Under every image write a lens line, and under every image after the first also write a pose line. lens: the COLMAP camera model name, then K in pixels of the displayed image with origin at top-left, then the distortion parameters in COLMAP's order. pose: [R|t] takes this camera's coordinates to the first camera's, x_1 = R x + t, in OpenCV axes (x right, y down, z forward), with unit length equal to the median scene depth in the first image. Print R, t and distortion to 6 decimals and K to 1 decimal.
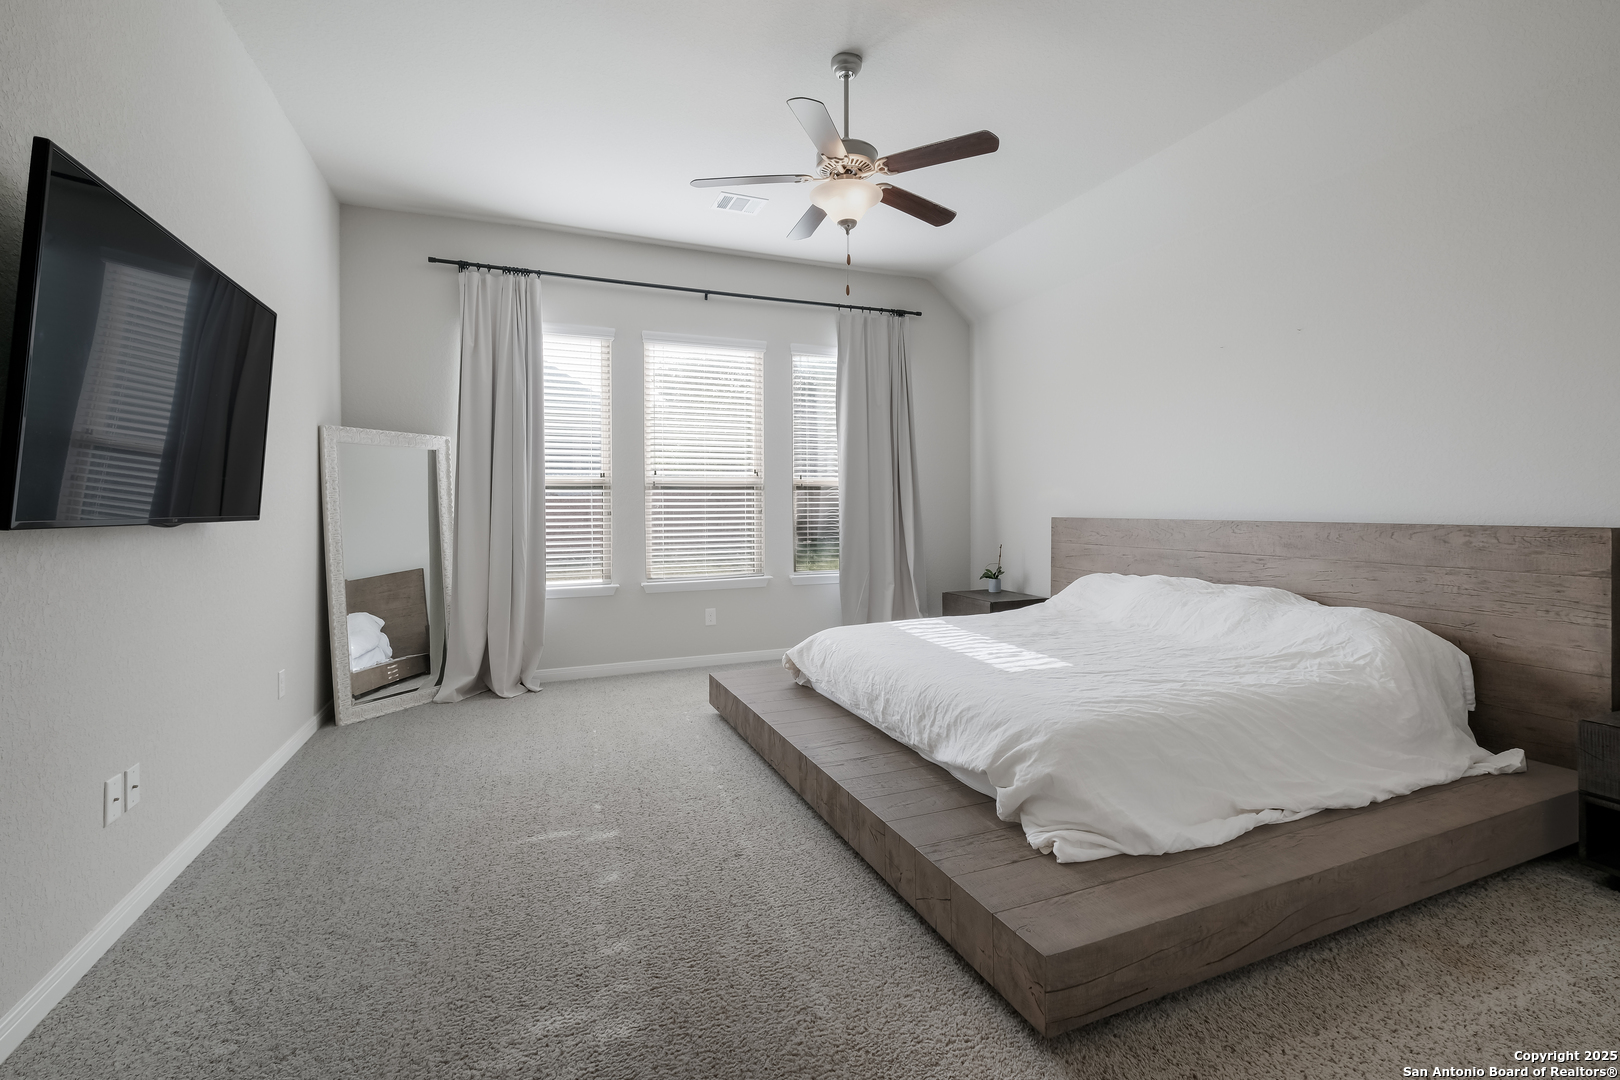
lens RADIAL K [[711.4, 0, 809.1], [0, 711.4, 500.4], [0, 0, 1]] dist [-0.003476, 0.000089]
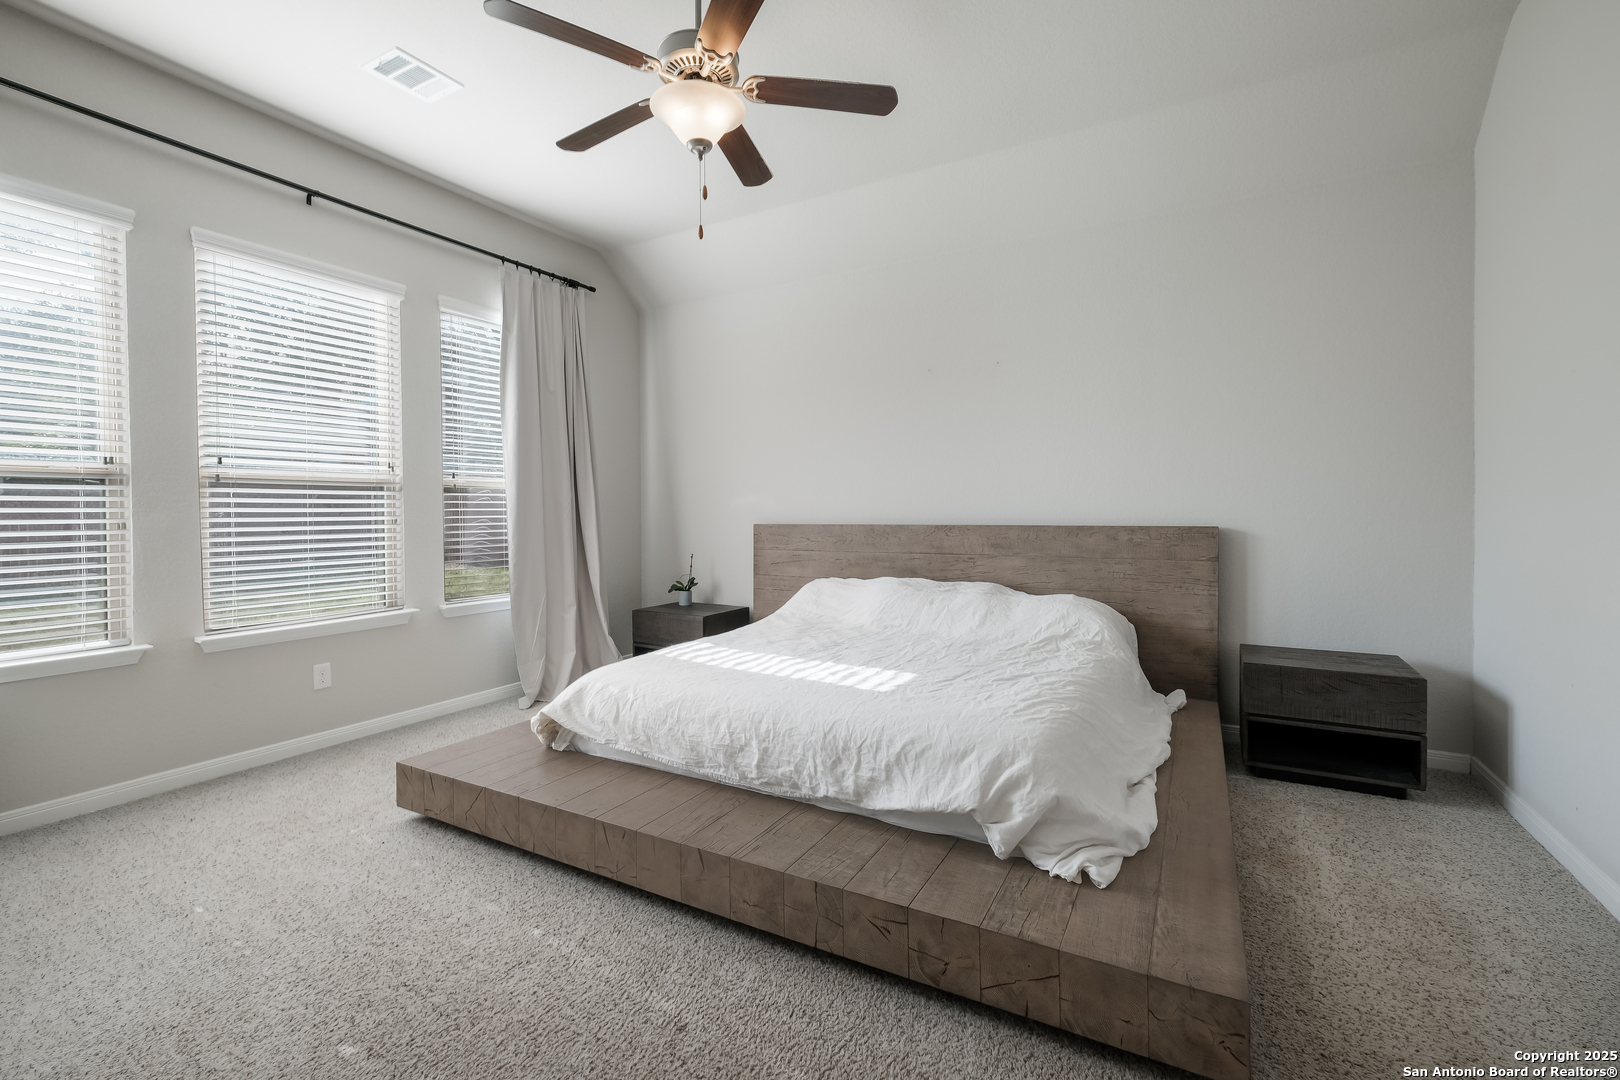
lens RADIAL K [[704.1, 0, 810.6], [0, 704.1, 521.1], [0, 0, 1]] dist [0.003490, 0.000015]
pose [[0.783301, -0.008876, 0.621579, -0.291426], [-0.002415, 0.999847, 0.017321, 0.003570], [-0.621637, -0.015069, 0.783160, 0.282171]]
